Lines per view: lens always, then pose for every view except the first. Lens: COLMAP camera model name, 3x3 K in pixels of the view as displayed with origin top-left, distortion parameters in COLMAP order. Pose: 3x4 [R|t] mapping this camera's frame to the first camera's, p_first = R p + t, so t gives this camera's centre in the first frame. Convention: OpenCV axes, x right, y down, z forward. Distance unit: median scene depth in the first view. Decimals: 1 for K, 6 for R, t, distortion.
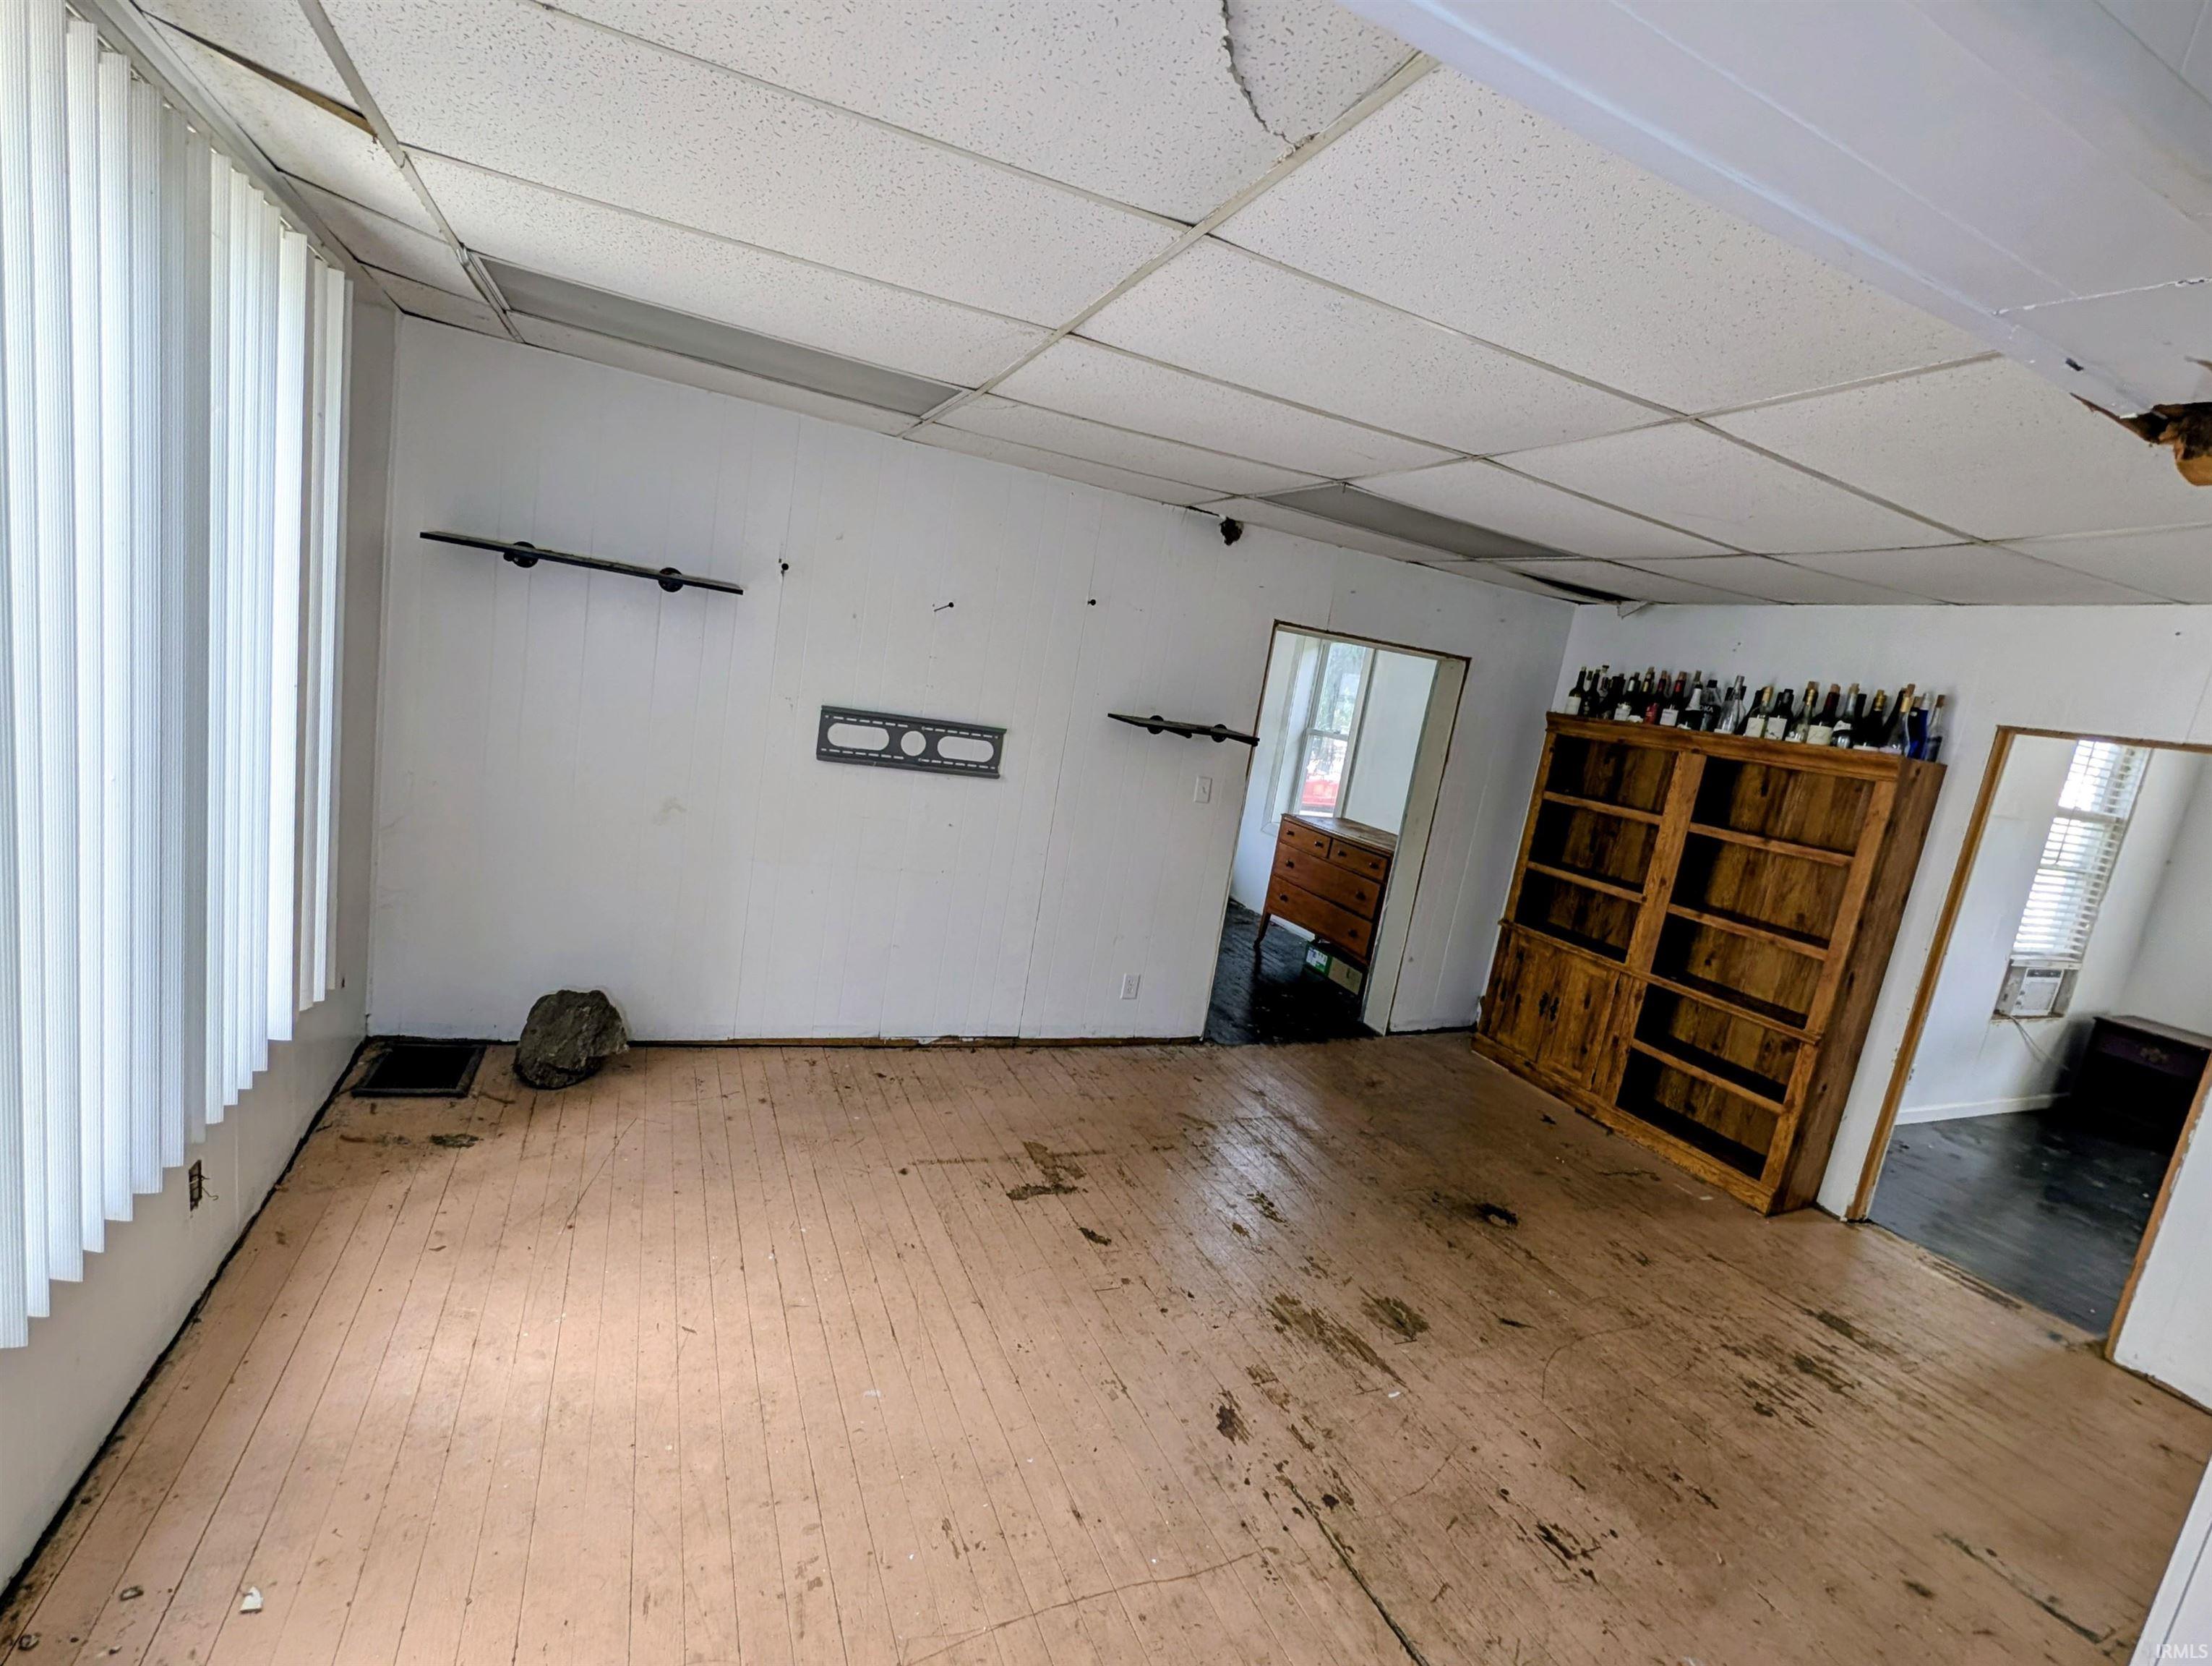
lens RADIAL K [[980.8, 0, 1098.8], [0, 980.8, 833.6], [0, 0, 1]] dist [0.000188, -0.000089]
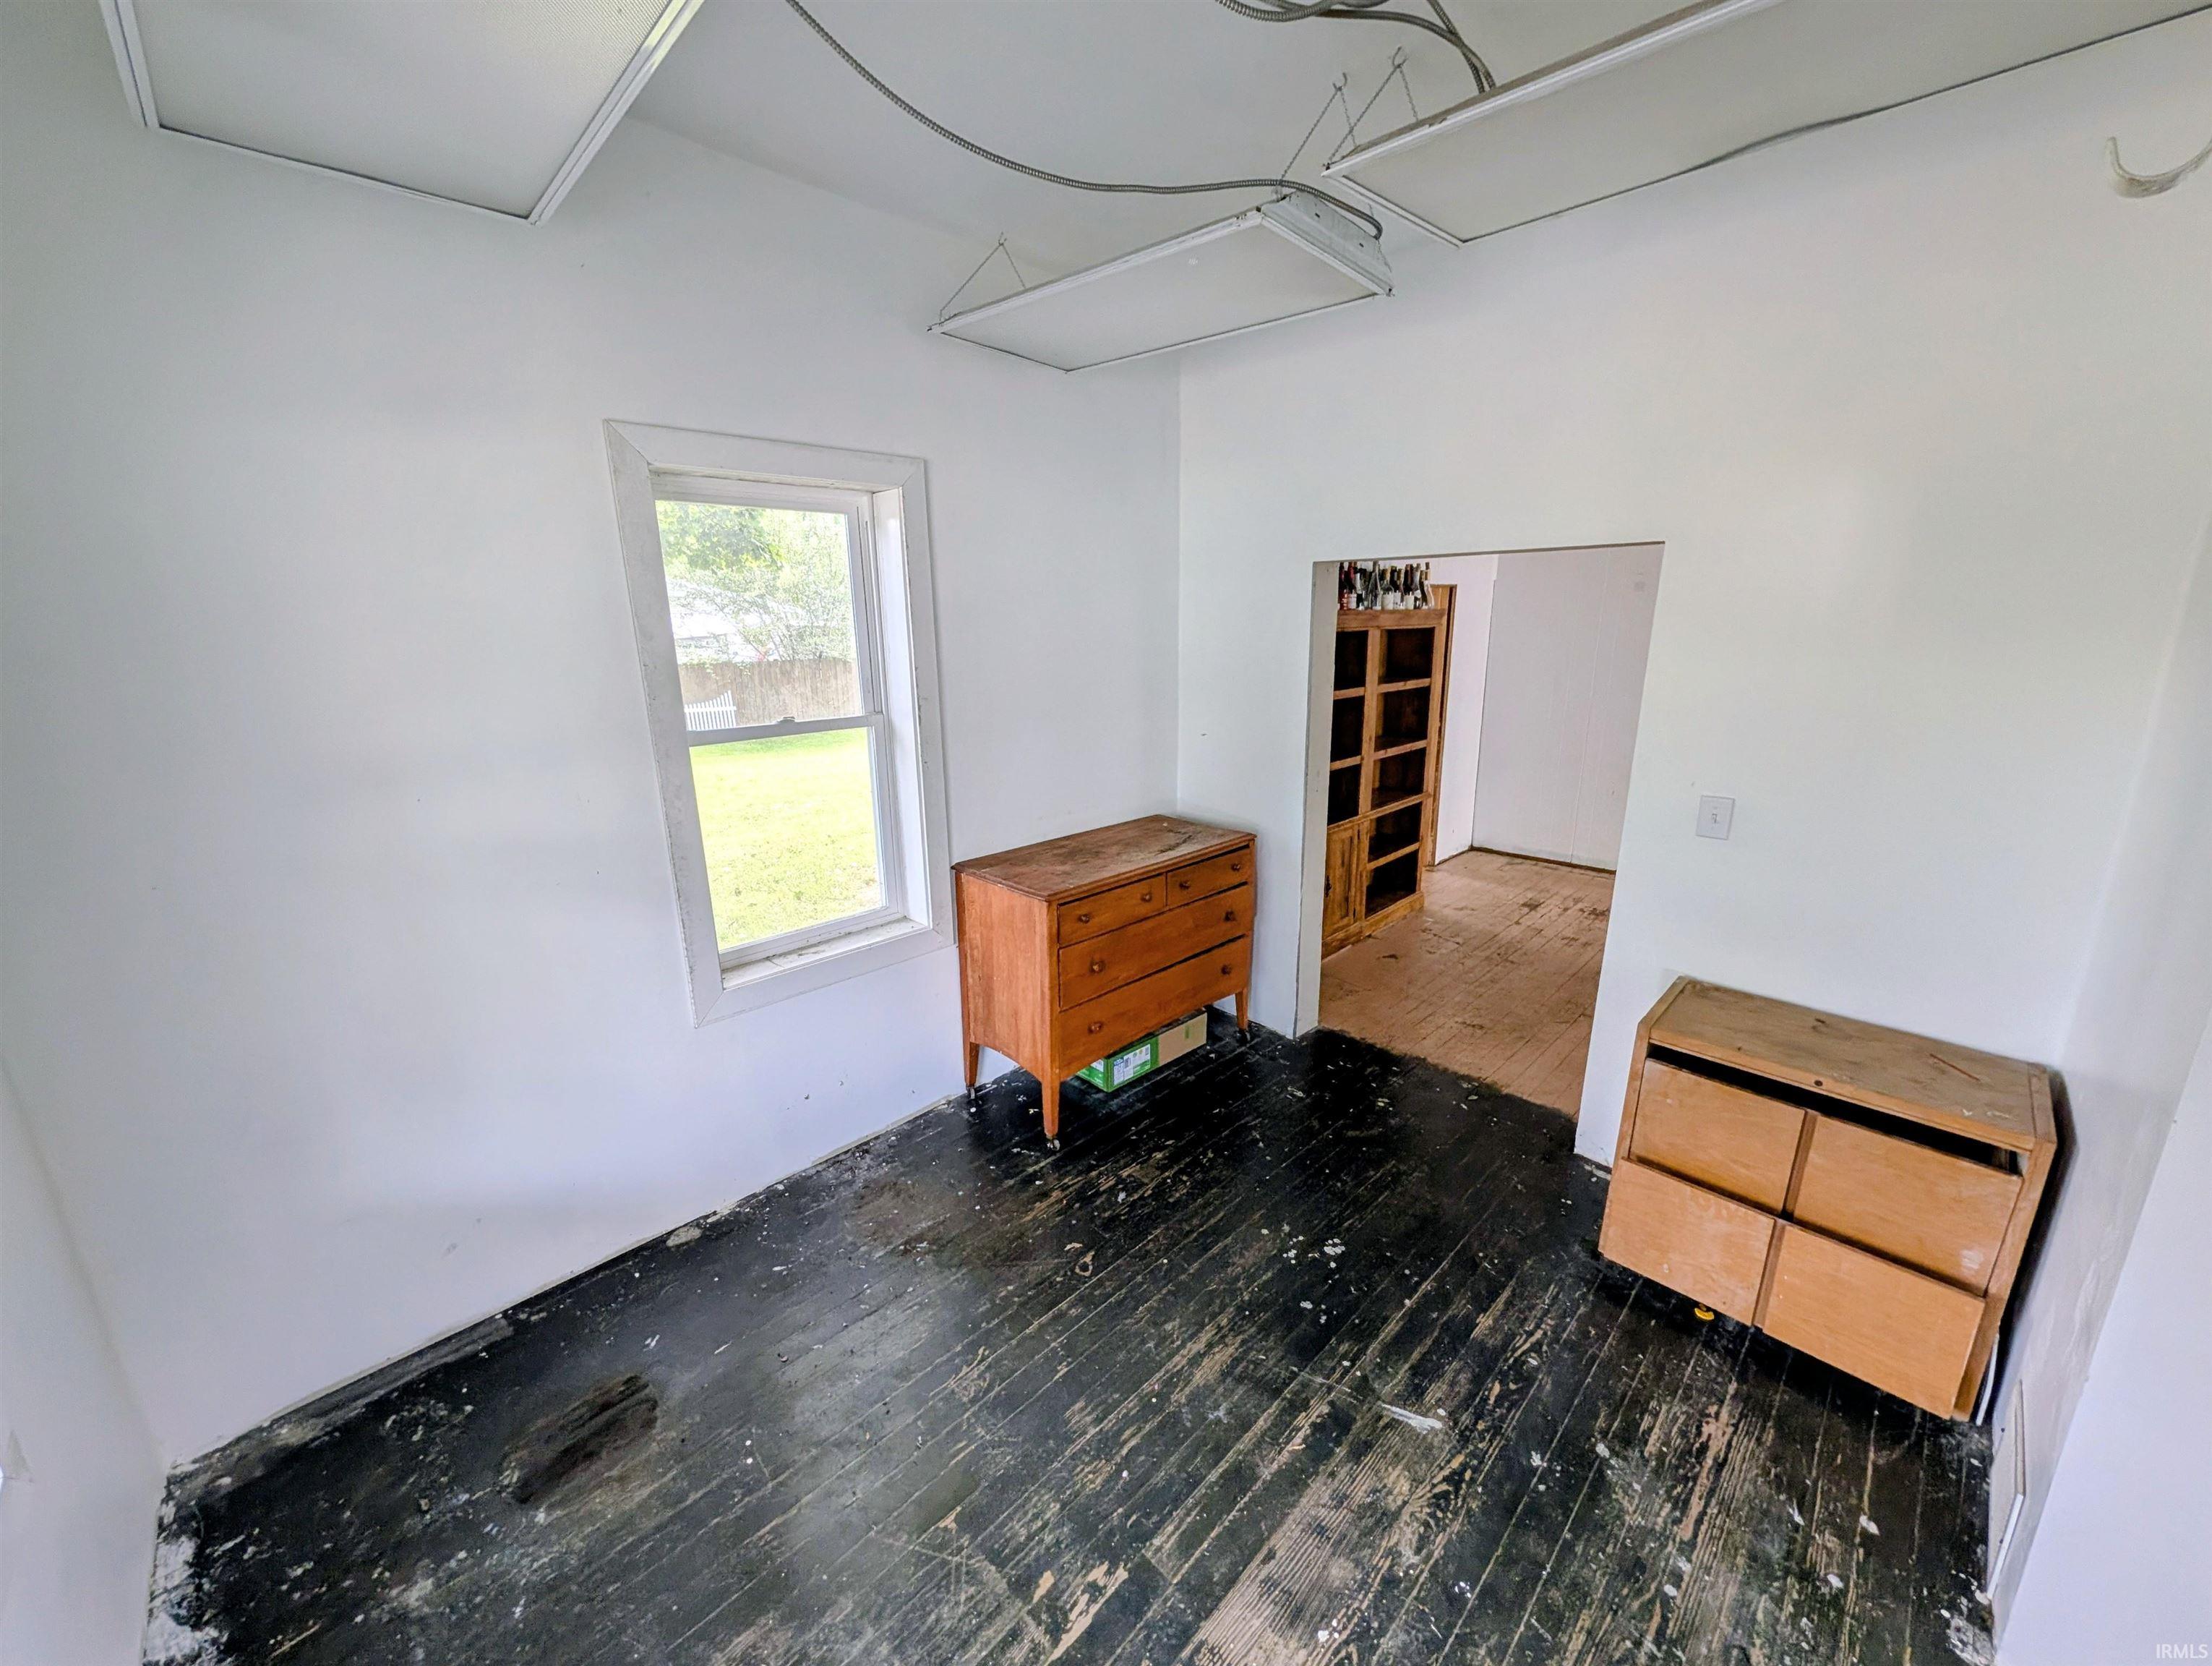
lens RADIAL K [[850.0, 0, 1100.4], [0, 850.0, 832.2], [0, 0, 1]] dist [-0.000170, -0.000006]
pose [[-0.359810, -0.367302, 0.857686, -0.260856], [0.114379, 0.894955, 0.431246, -0.350984], [-0.925988, 0.253268, -0.280002, 1.681896]]
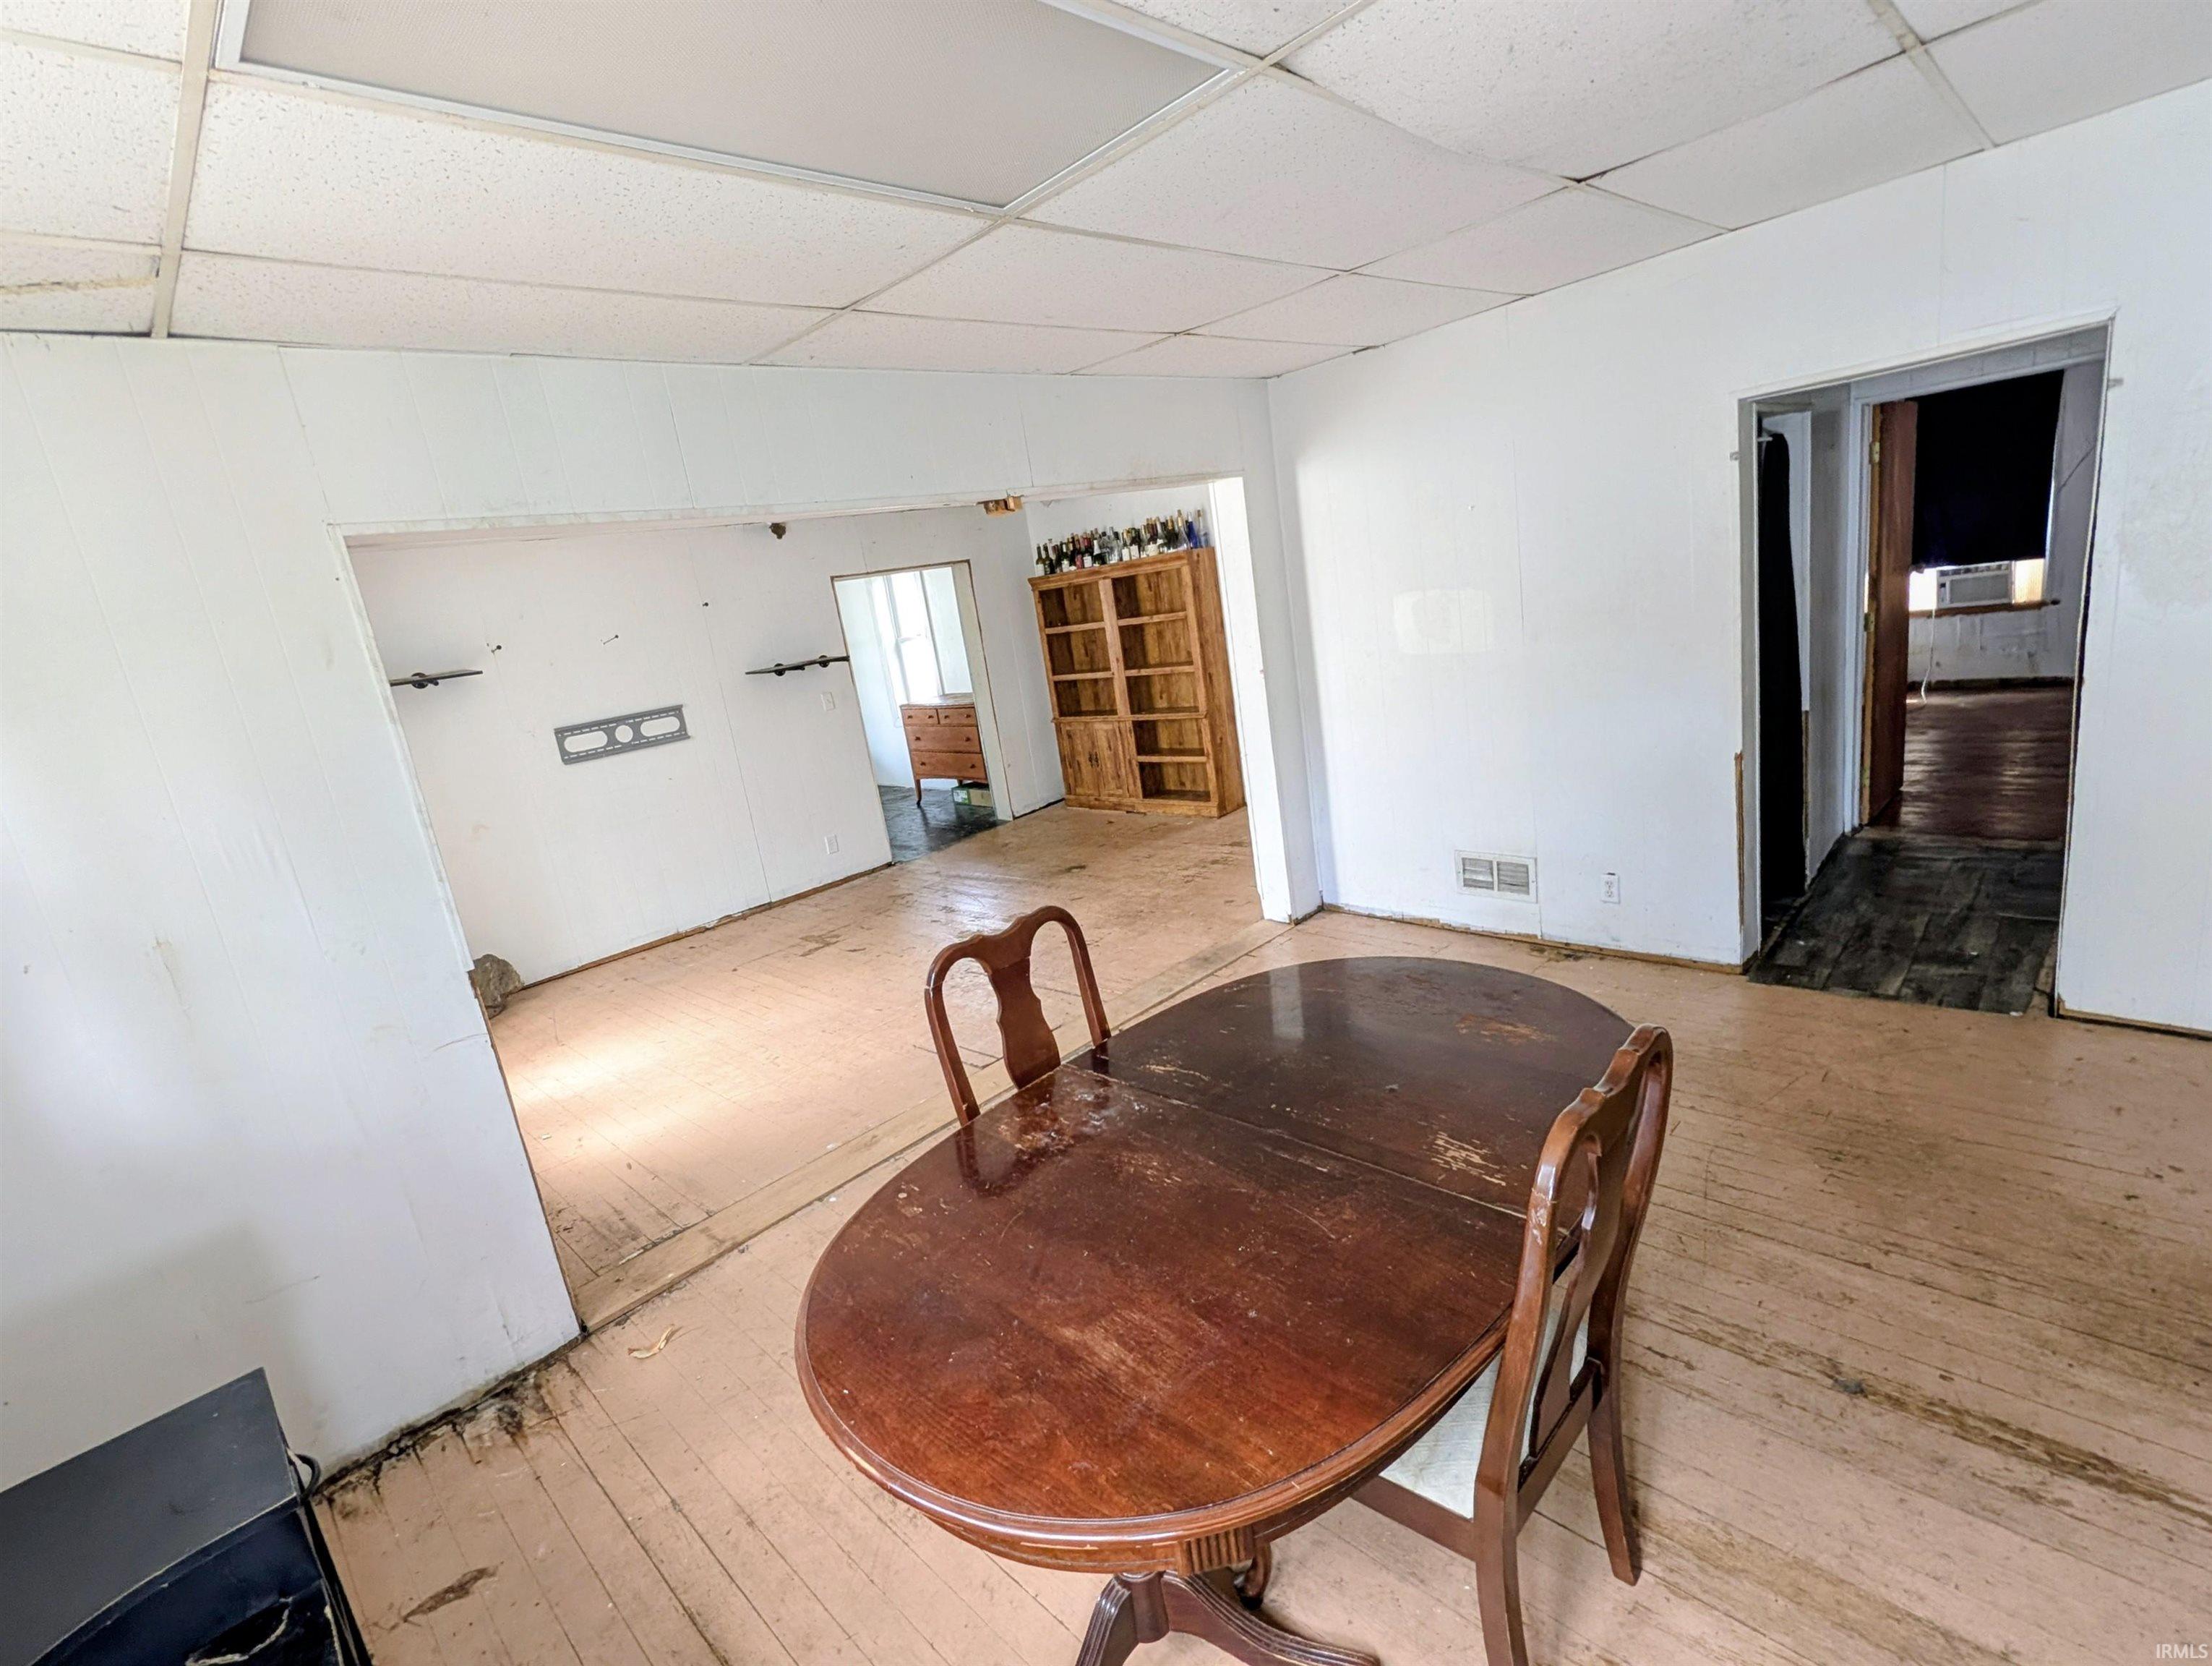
lens RADIAL K [[1030.4, 0, 1101.8], [0, 1030.4, 832.2], [0, 0, 1]] dist [0.000443, -0.000076]
pose [[0.886105, -0.369725, 0.279503, -0.037708], [0.349206, 0.929083, 0.121900, 0.100731], [-0.304751, -0.010412, 0.952375, -0.654187]]
